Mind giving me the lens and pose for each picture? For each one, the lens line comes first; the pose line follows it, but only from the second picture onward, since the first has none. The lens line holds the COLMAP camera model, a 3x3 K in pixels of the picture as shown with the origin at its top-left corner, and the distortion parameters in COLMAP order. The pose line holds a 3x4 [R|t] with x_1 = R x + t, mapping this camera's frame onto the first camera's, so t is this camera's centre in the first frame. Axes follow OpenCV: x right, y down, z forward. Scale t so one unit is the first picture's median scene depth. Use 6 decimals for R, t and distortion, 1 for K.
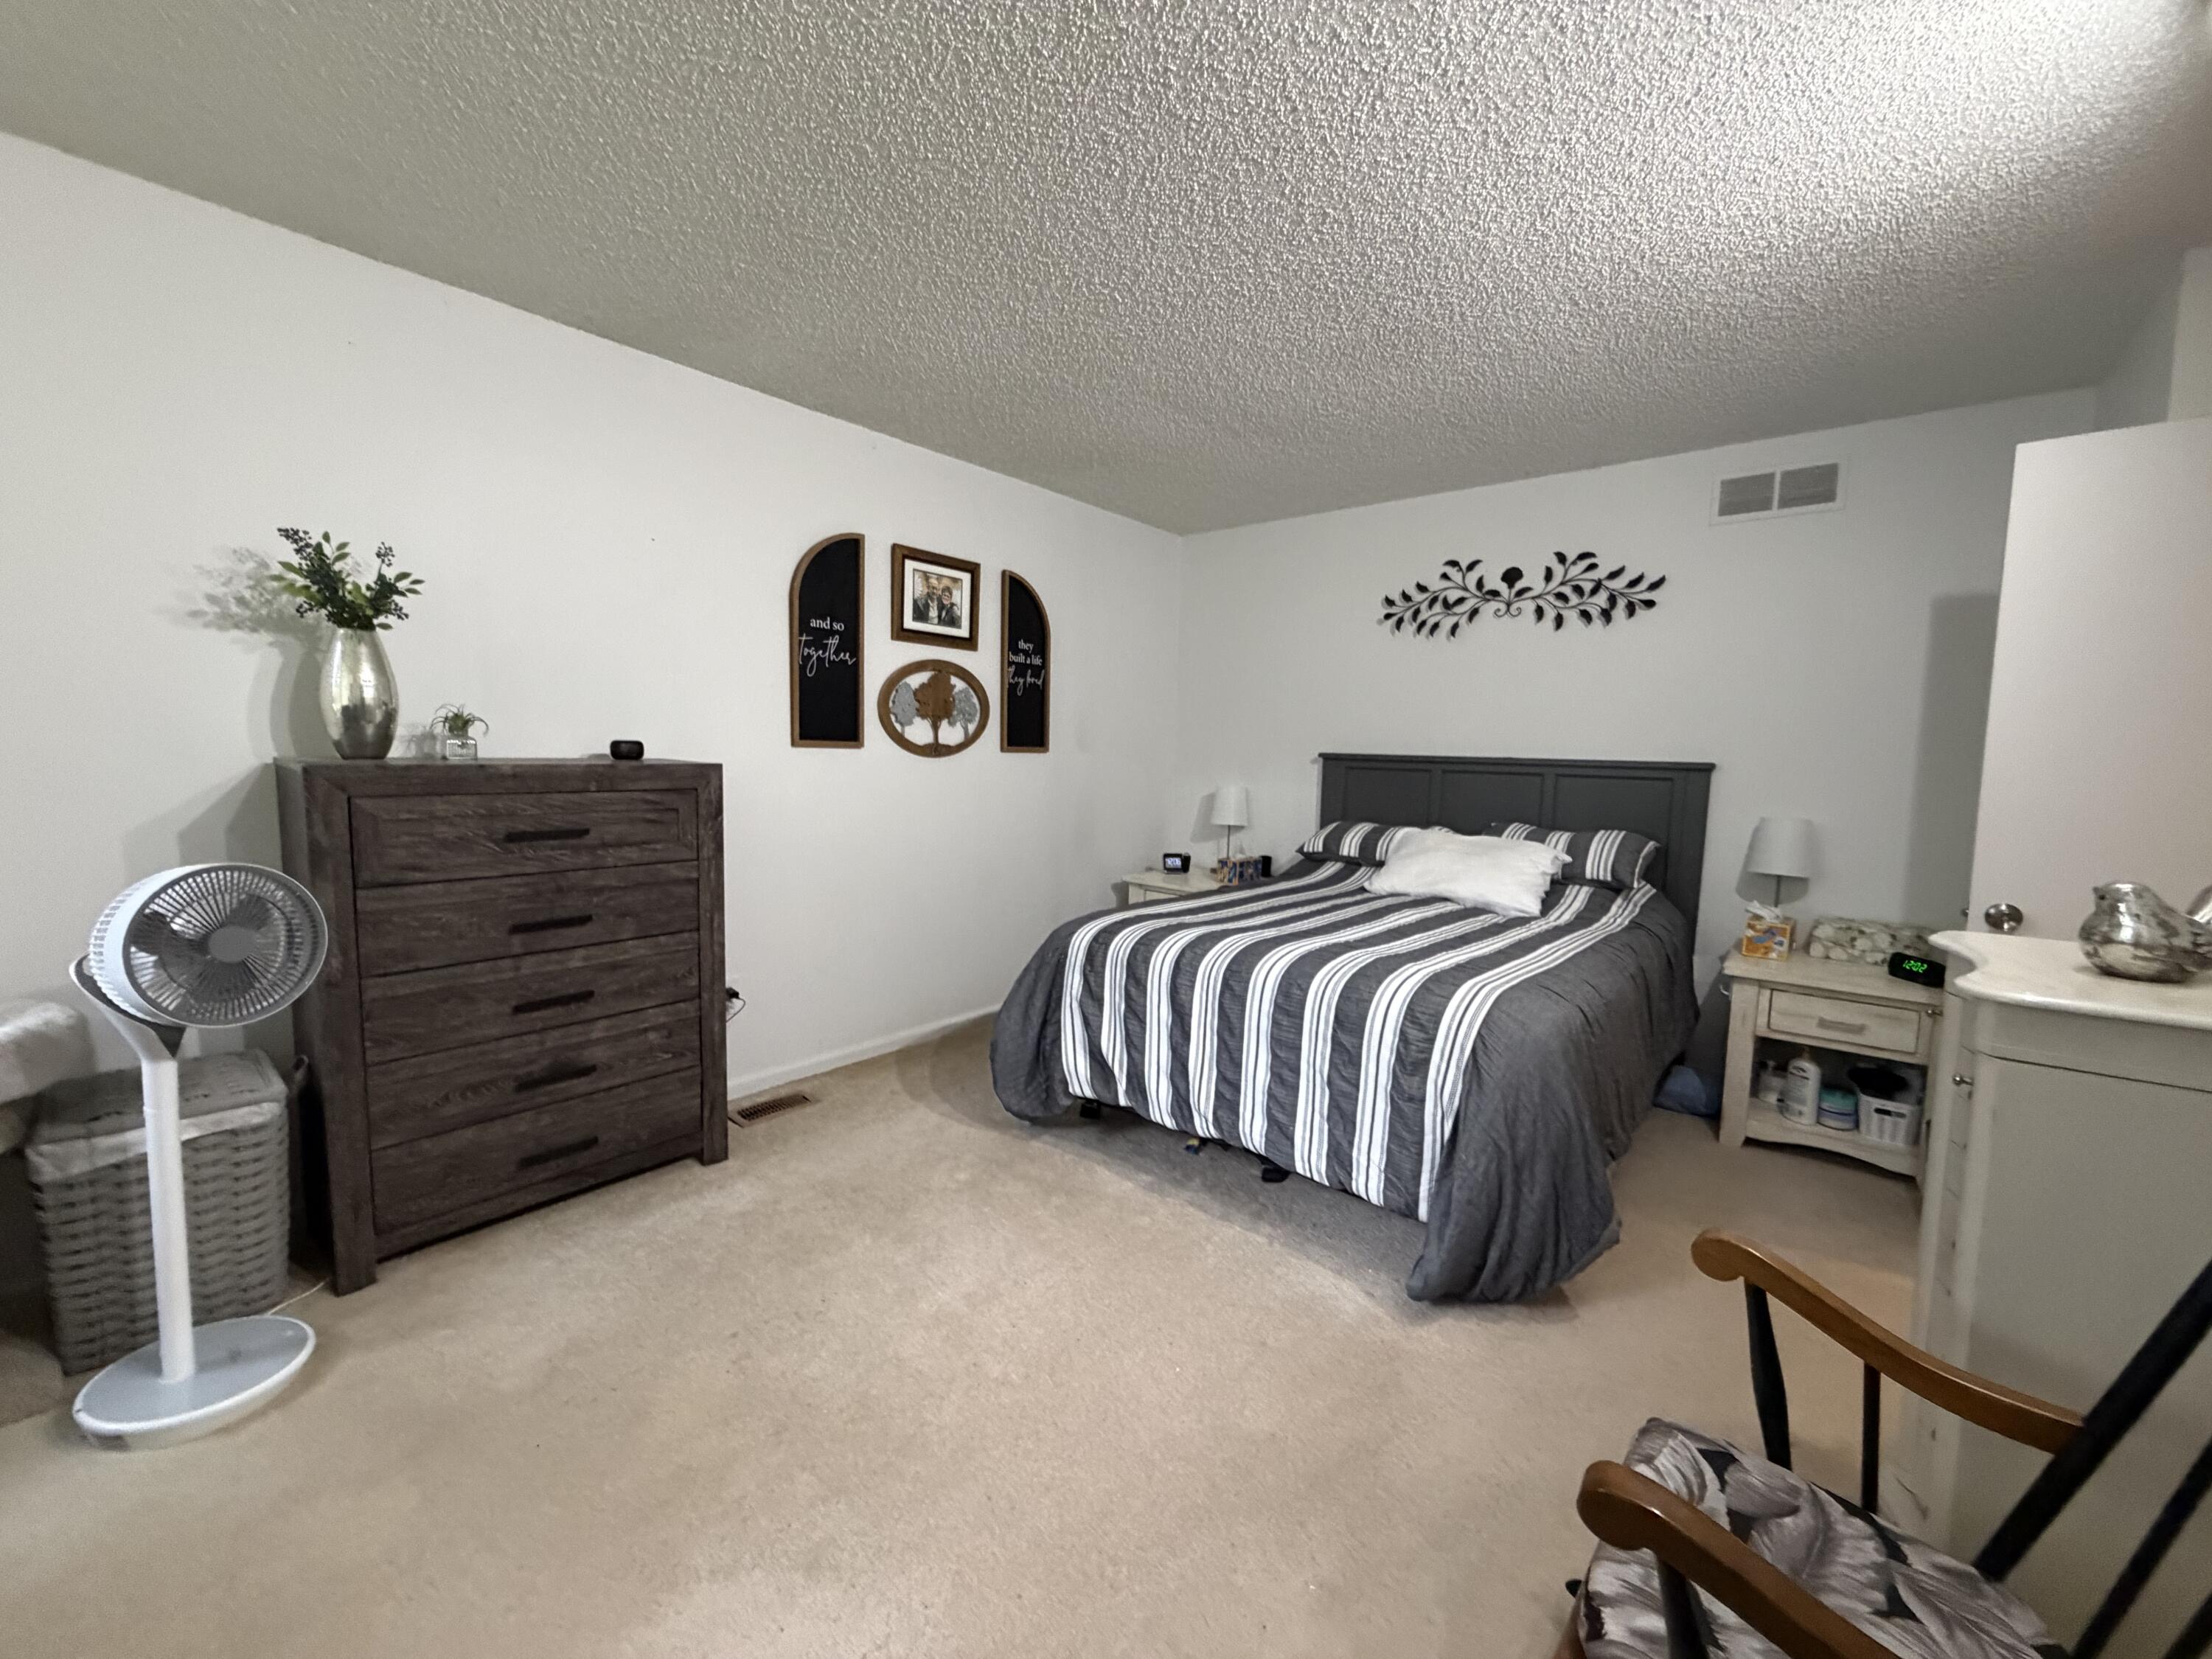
lens RADIAL K [[875.8, 0, 1097.5], [0, 875.8, 827.6], [0, 0, 1]] dist [-0.001342, 0.000215]
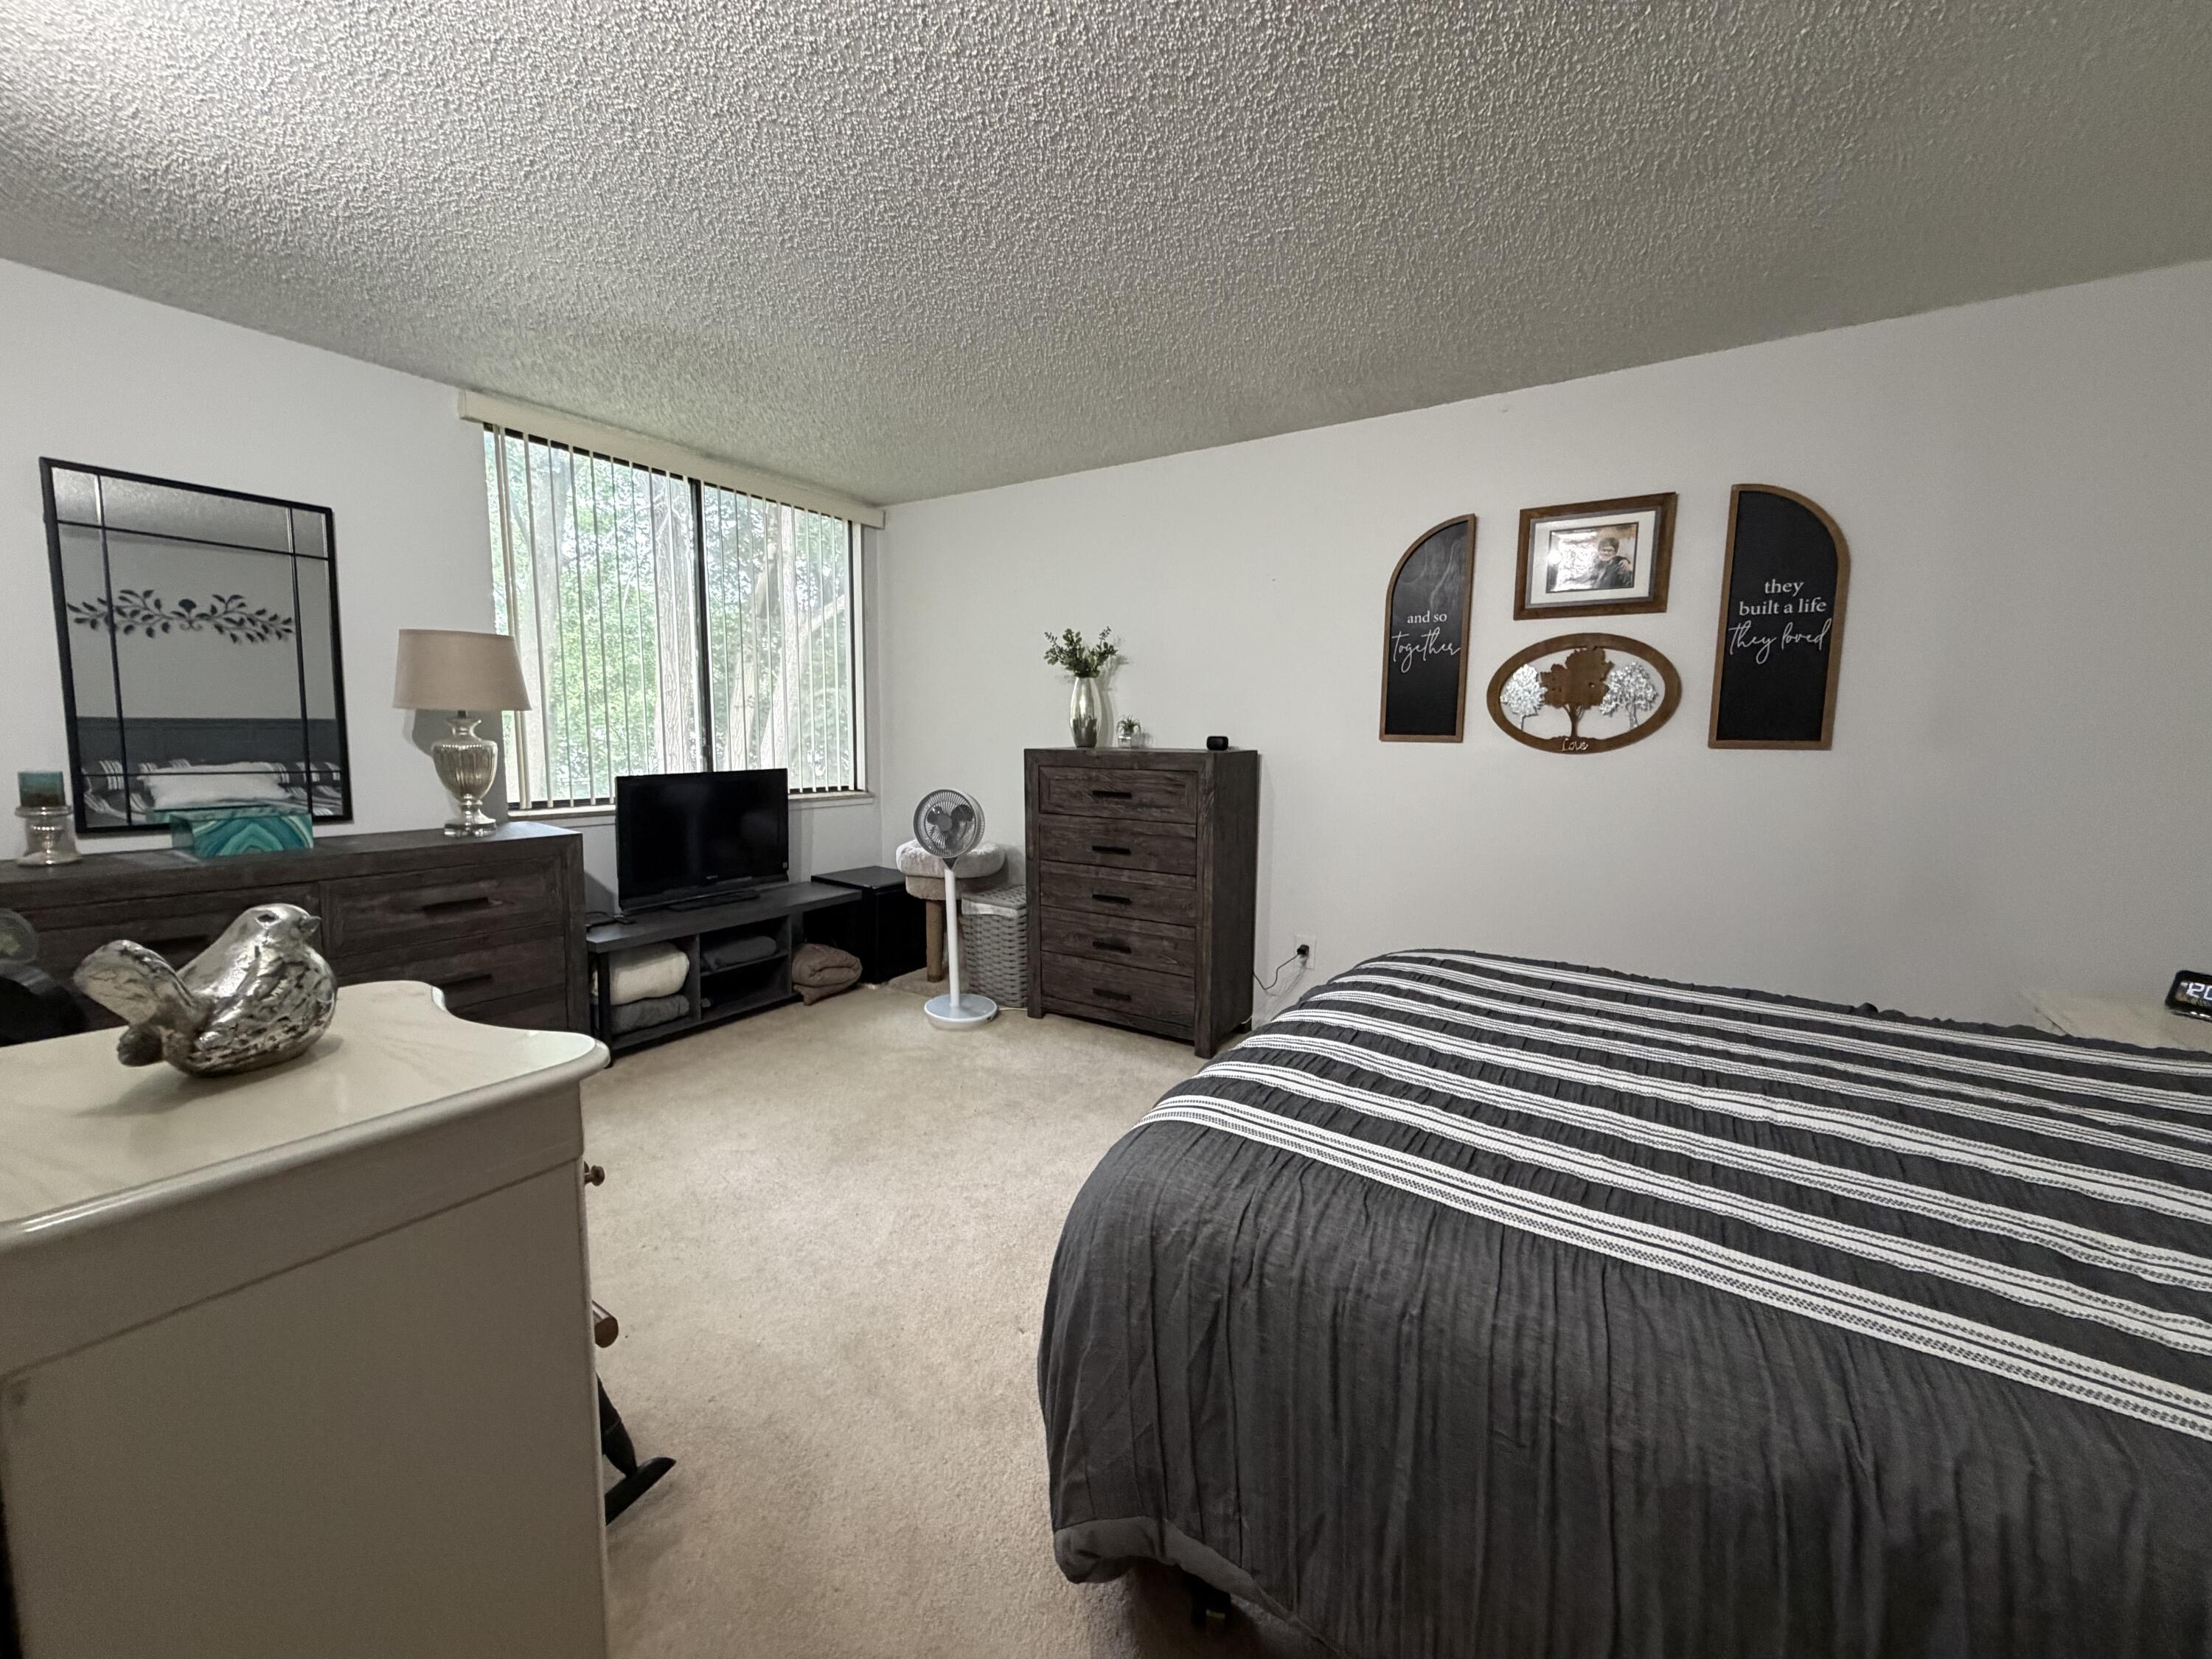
lens RADIAL K [[875.8, 0, 1099.5], [0, 875.8, 826.9], [0, 0, 1]] dist [-0.001342, 0.000215]
pose [[0.116520, 0.089369, -0.989159, 0.891639], [-0.095757, 0.992314, 0.078375, -0.052452], [0.988561, 0.085587, 0.124182, 0.717922]]
